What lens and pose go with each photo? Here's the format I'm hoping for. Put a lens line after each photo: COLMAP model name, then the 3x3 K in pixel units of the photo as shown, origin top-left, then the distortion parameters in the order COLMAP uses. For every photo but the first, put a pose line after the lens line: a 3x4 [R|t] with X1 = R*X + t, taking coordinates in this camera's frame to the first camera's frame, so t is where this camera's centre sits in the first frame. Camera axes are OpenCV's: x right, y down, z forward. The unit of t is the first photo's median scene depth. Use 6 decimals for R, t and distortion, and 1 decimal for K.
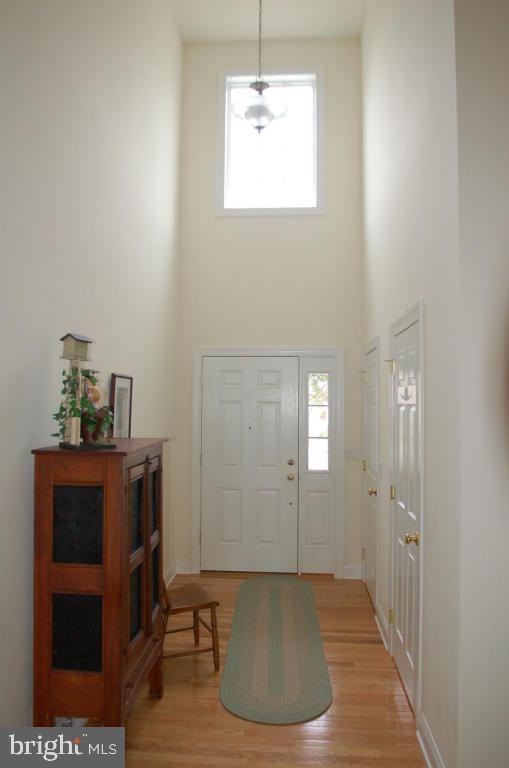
lens RADIAL K [[568.3, 0, 254.7], [0, 568.3, 383.5], [0, 0, 1]] dist [-0.098400, 0.049866]
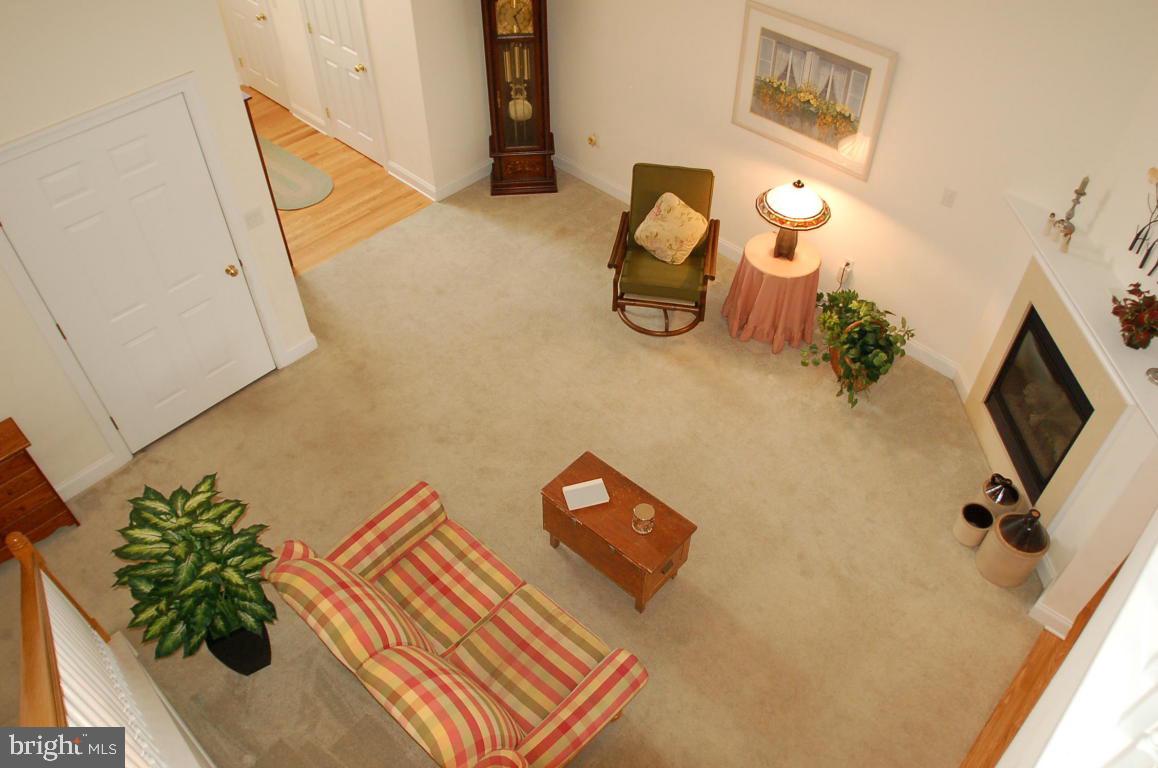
lens RADIAL K [[856.9, 0, 580.3], [0, 856.9, 385.2], [0, 0, 1]] dist [-0.098400, 0.049866]
pose [[0.631264, -0.564638, 0.531686, -0.909908], [-0.024022, 0.670980, 0.741086, -0.747682], [-0.775196, -0.480593, 0.410002, -0.740309]]
